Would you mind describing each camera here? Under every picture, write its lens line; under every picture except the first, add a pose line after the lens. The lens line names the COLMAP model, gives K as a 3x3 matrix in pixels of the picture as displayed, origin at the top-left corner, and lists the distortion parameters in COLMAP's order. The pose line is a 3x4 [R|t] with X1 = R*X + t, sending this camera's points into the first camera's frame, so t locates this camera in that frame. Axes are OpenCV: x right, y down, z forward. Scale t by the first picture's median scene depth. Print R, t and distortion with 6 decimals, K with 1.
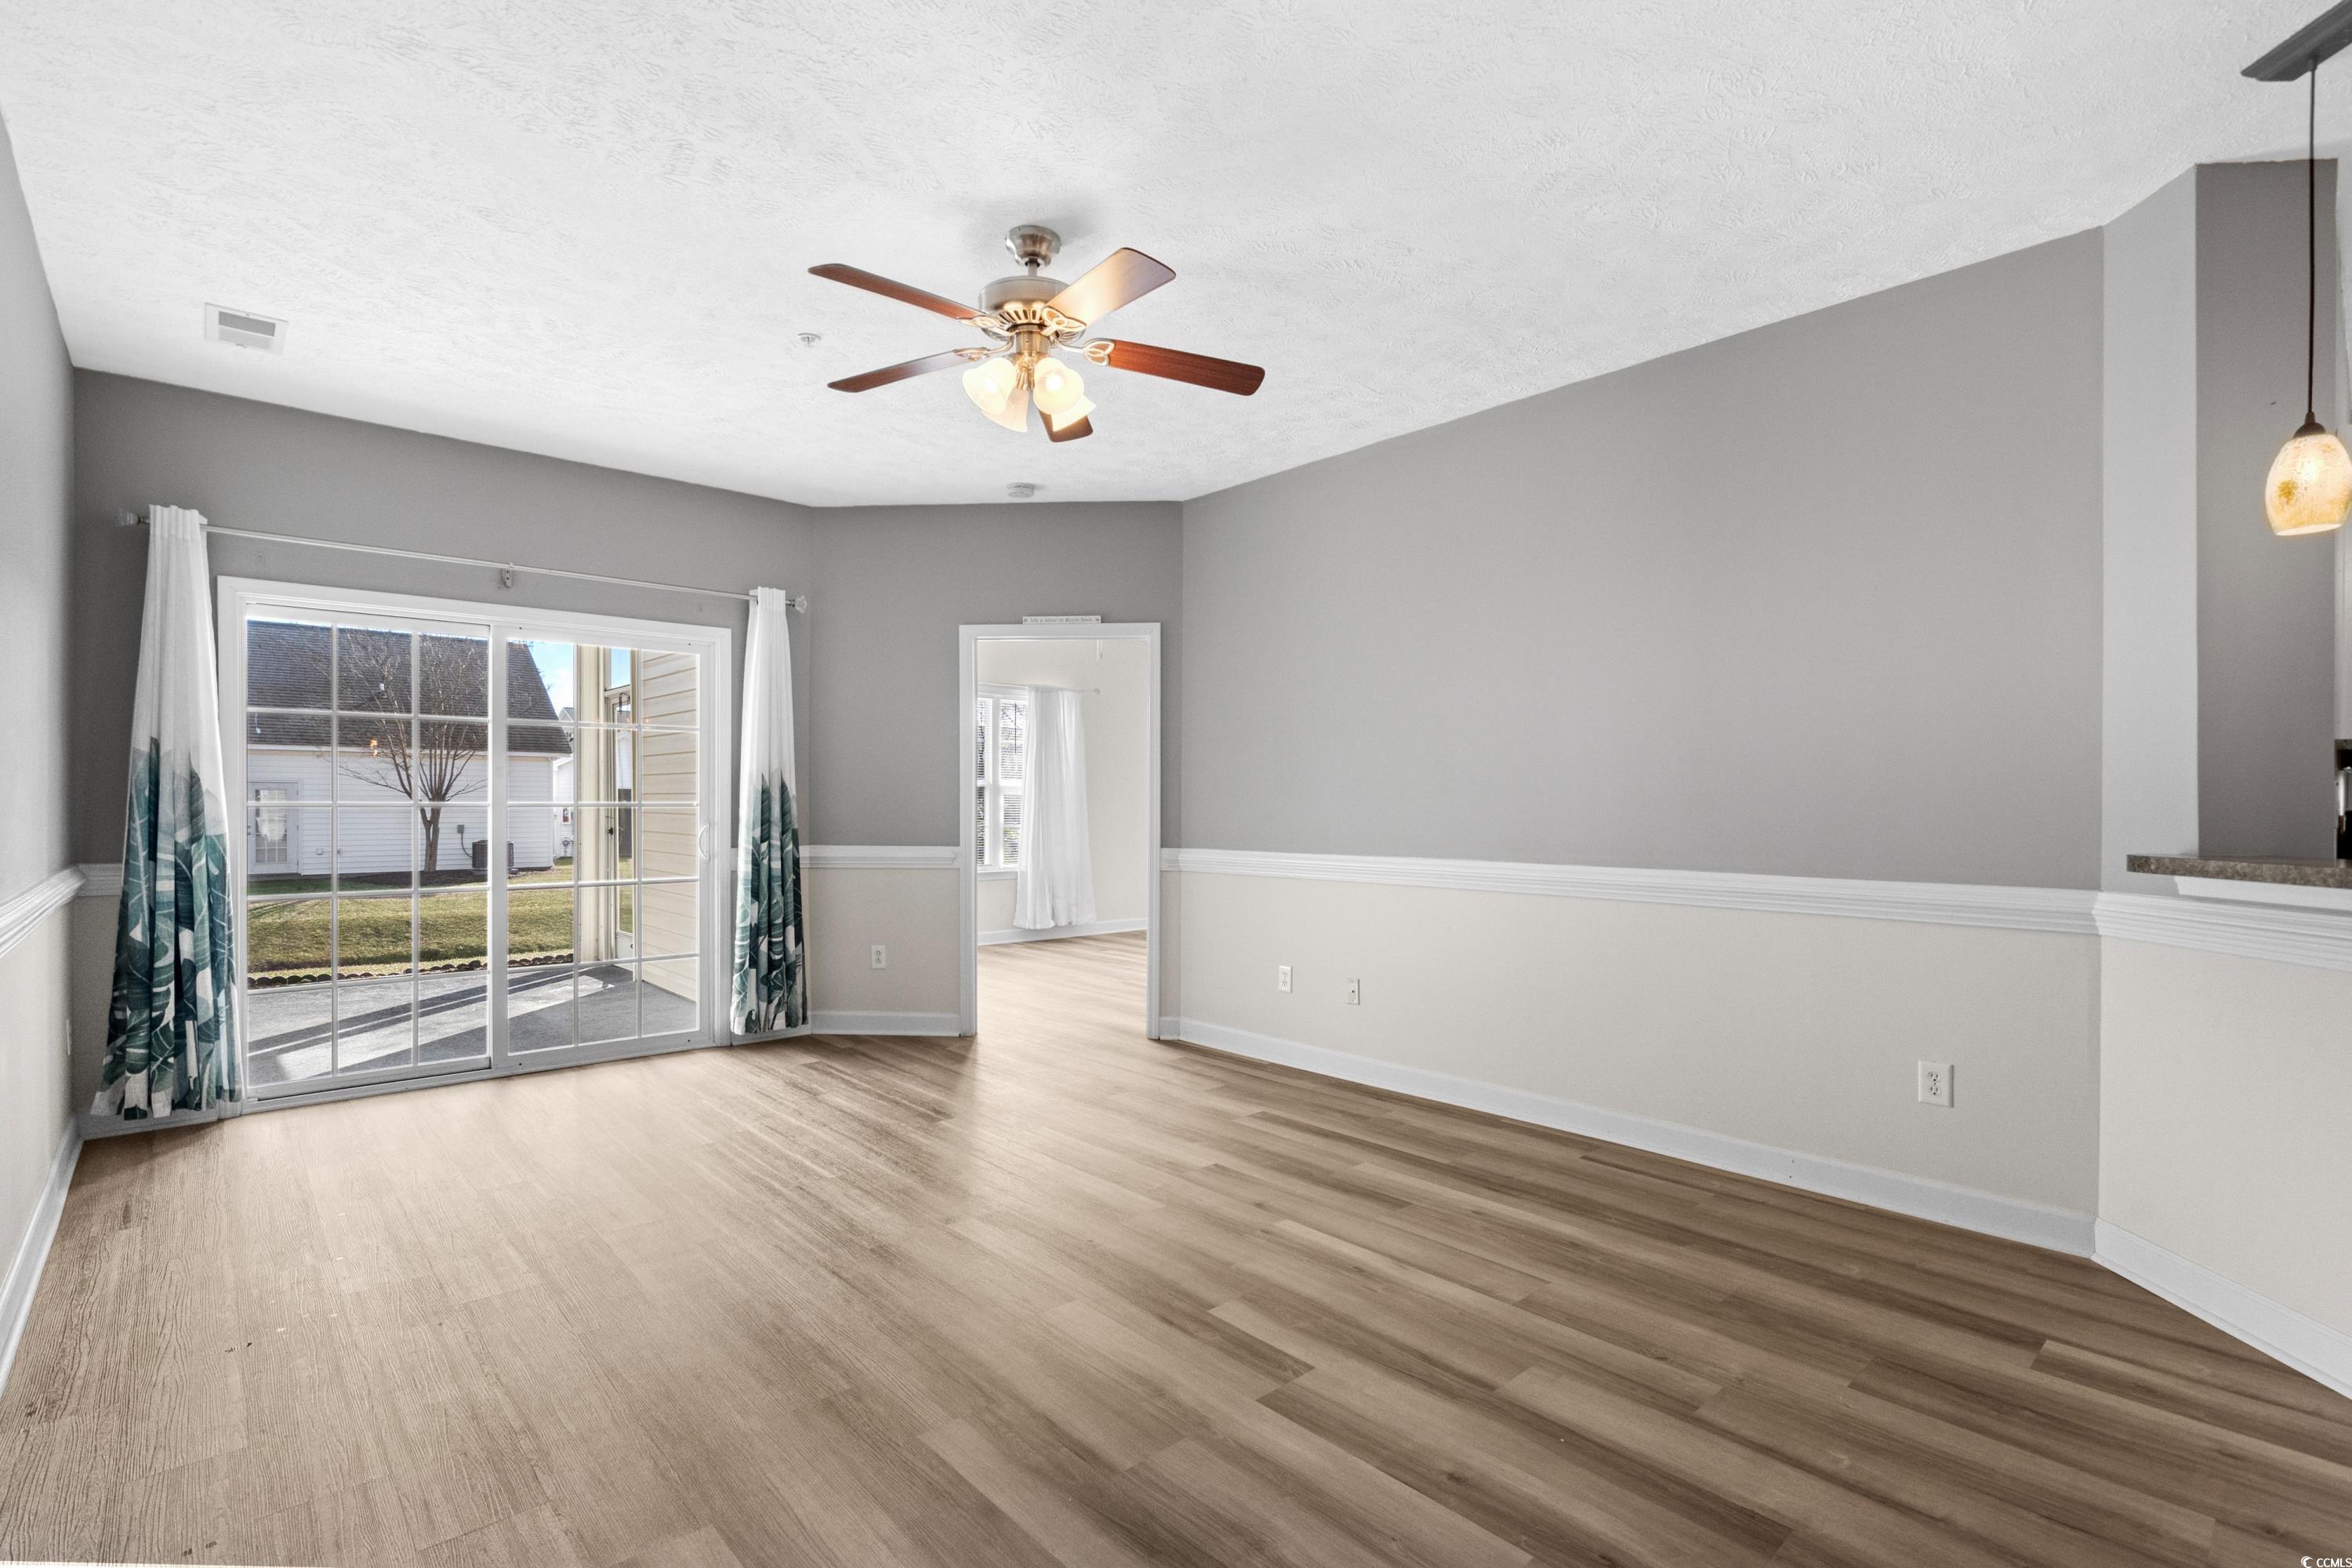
lens RADIAL K [[1091.1, 0, 1175.0], [0, 1091.1, 808.0], [0, 0, 1]] dist [-0.004012, 0.000251]
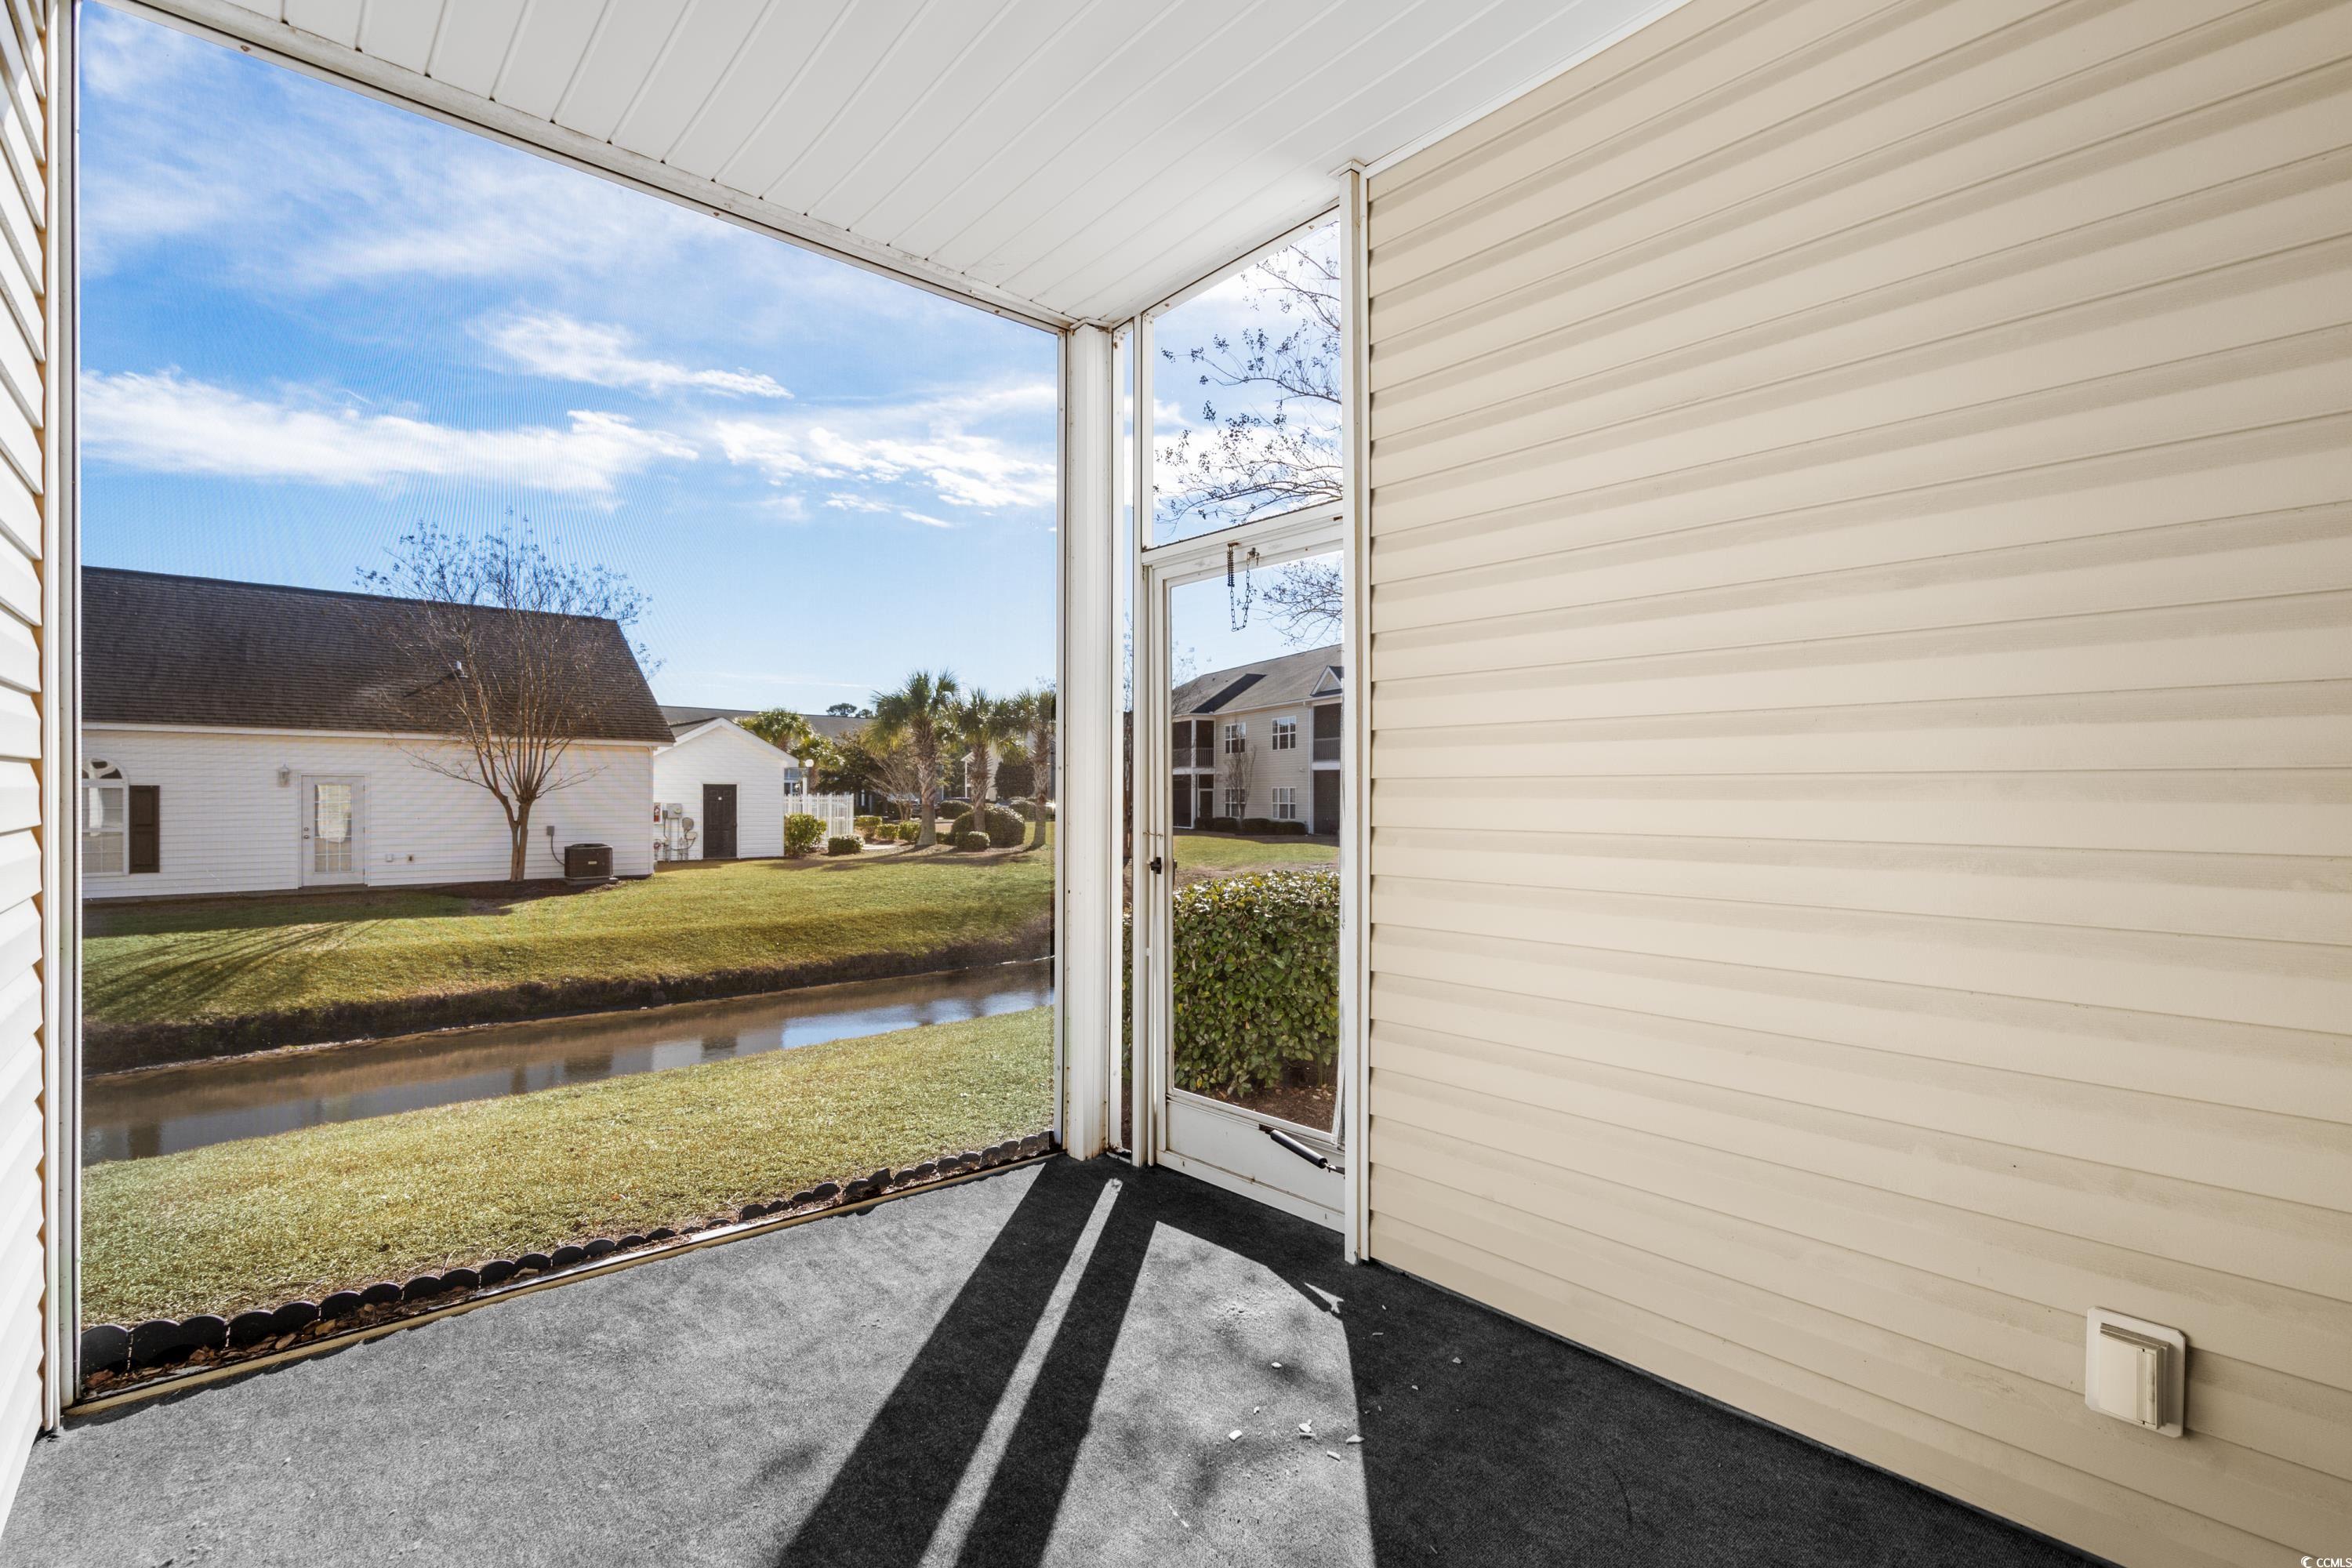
lens RADIAL K [[1065.8, 0, 1171.7], [0, 1065.8, 801.2], [0, 0, 1]] dist [-0.002663, 0.000331]
pose [[0.999887, -0.000578, -0.014989, -1.068119], [0.000531, 0.999995, -0.003117, -0.007522], [0.014991, 0.003108, 0.999883, 1.182820]]
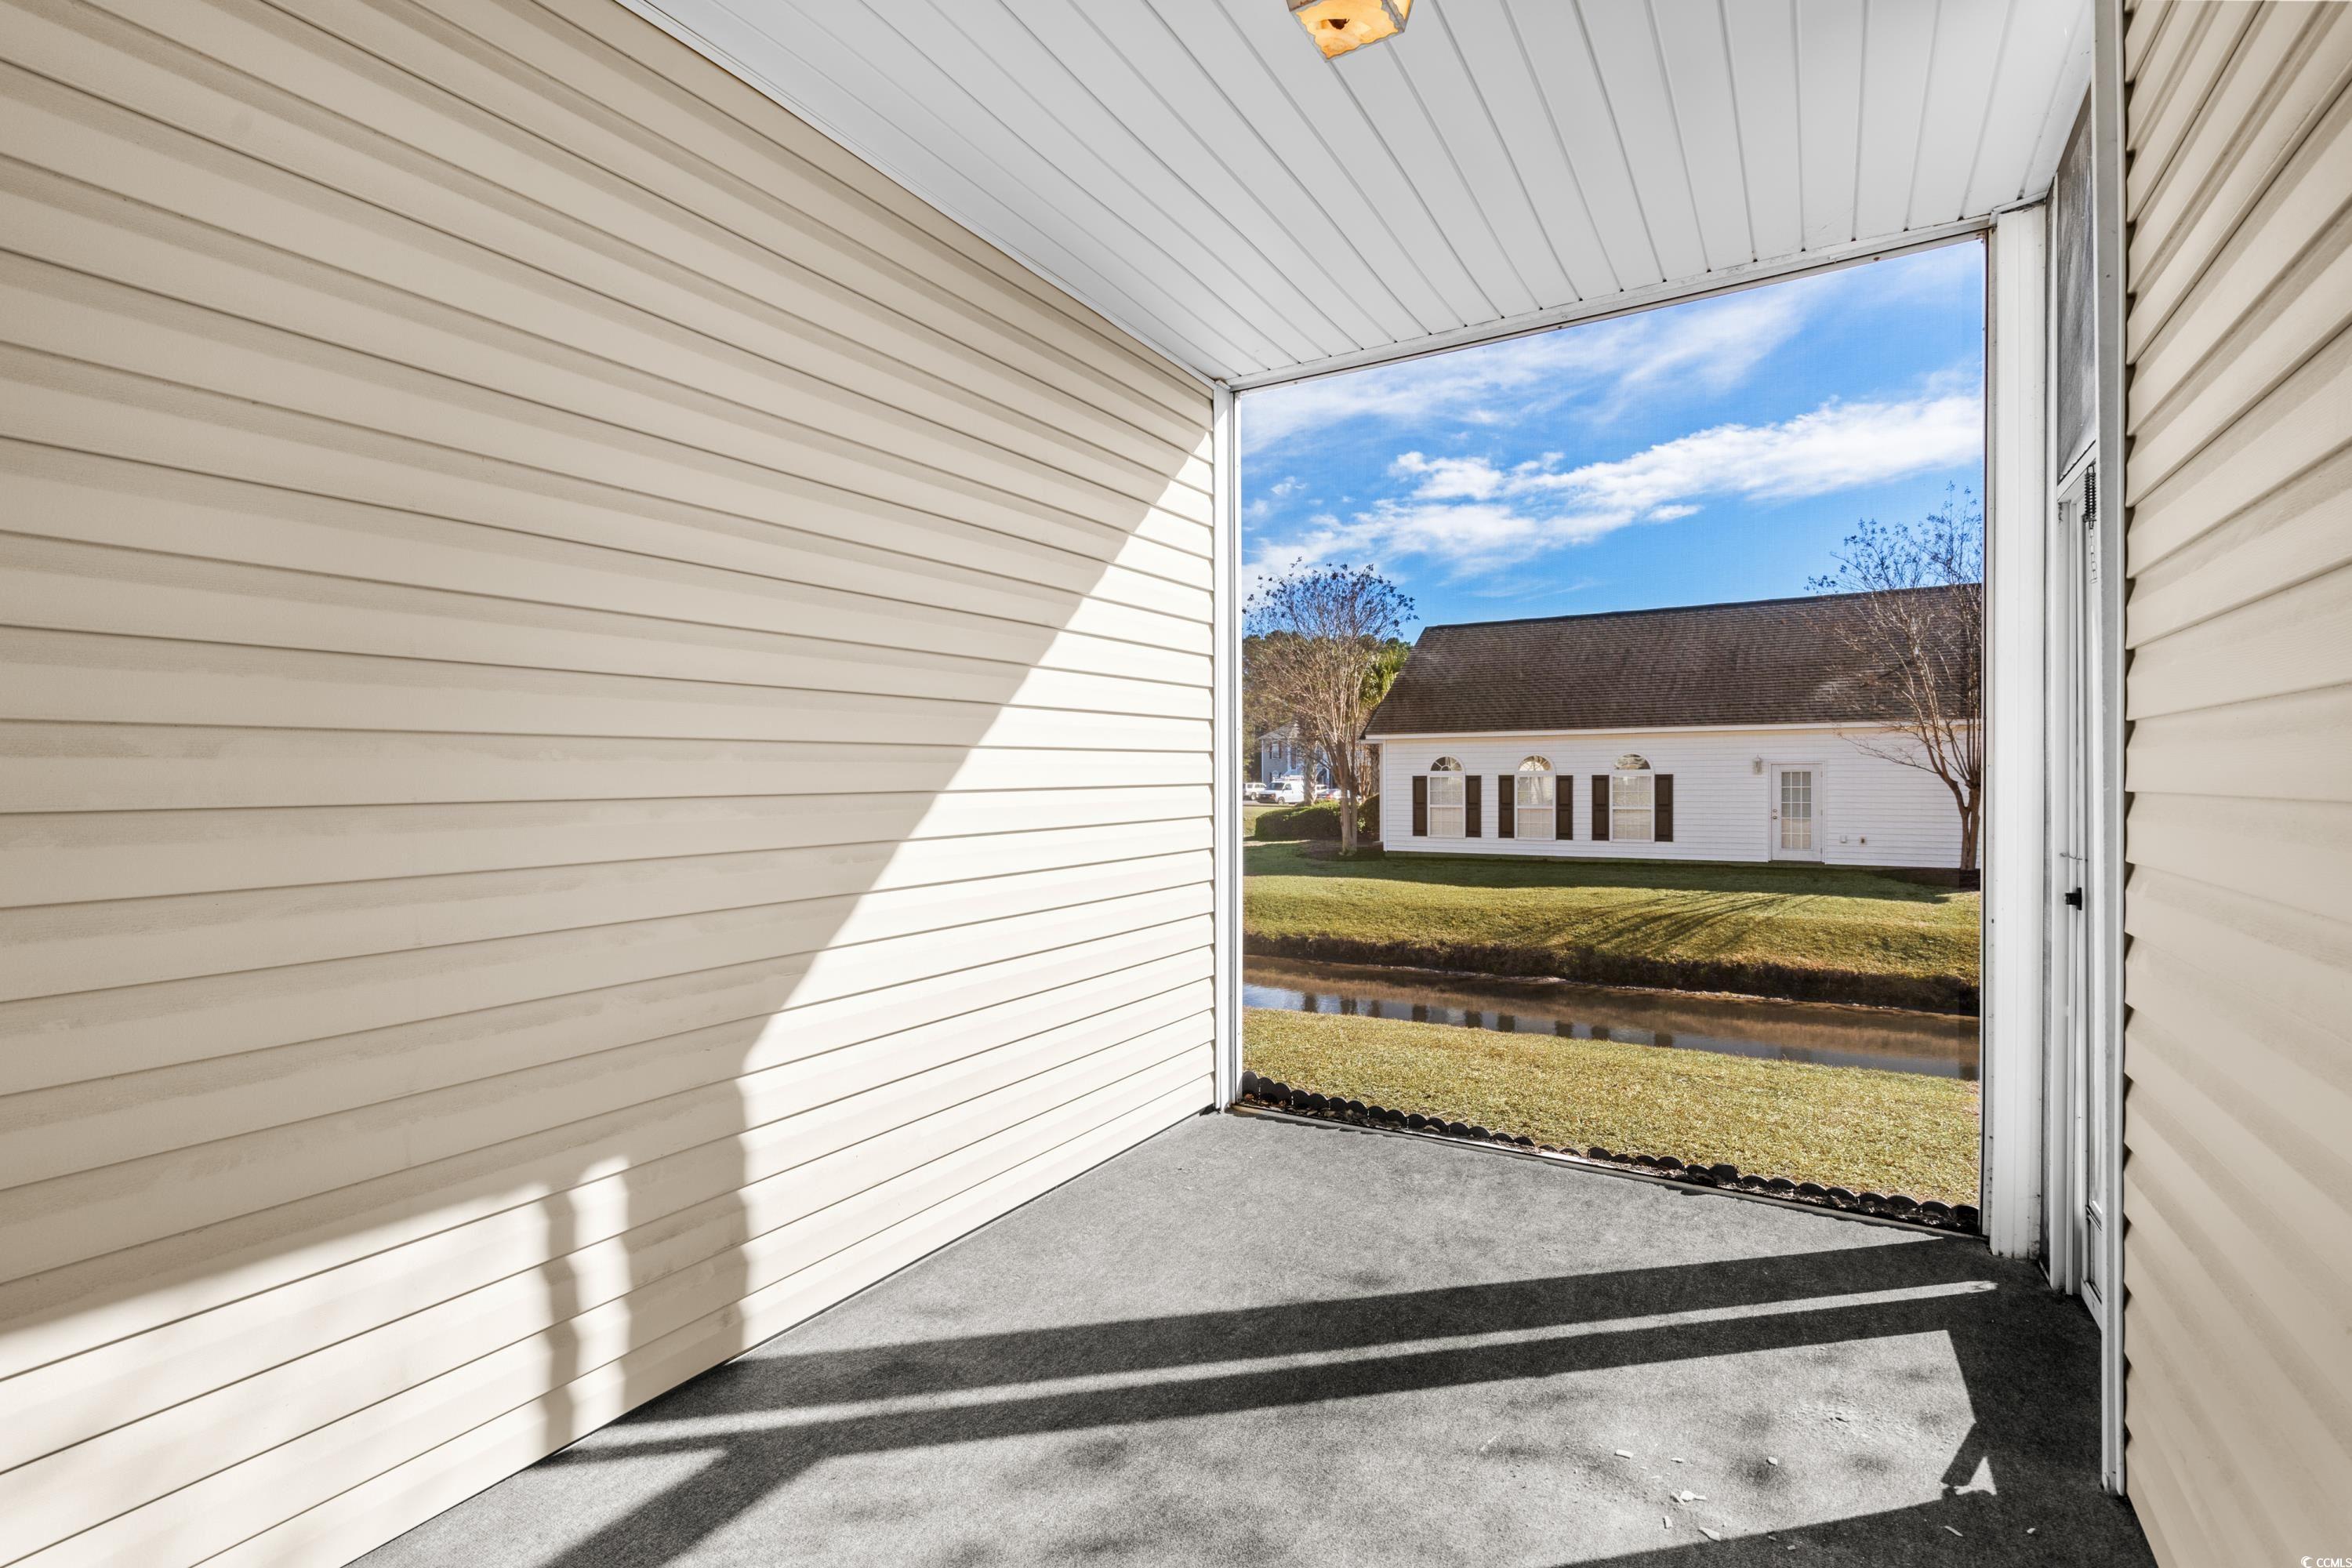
lens RADIAL K [[1077.1, 0, 1180.6], [0, 1077.1, 796.9], [0, 0, 1]] dist [-0.000772, -0.000199]
pose [[0.292987, 0.010751, -0.956056, -0.593176], [-0.001220, 0.999940, 0.010871, -0.028017], [0.956116, -0.002019, 0.292983, 1.346089]]
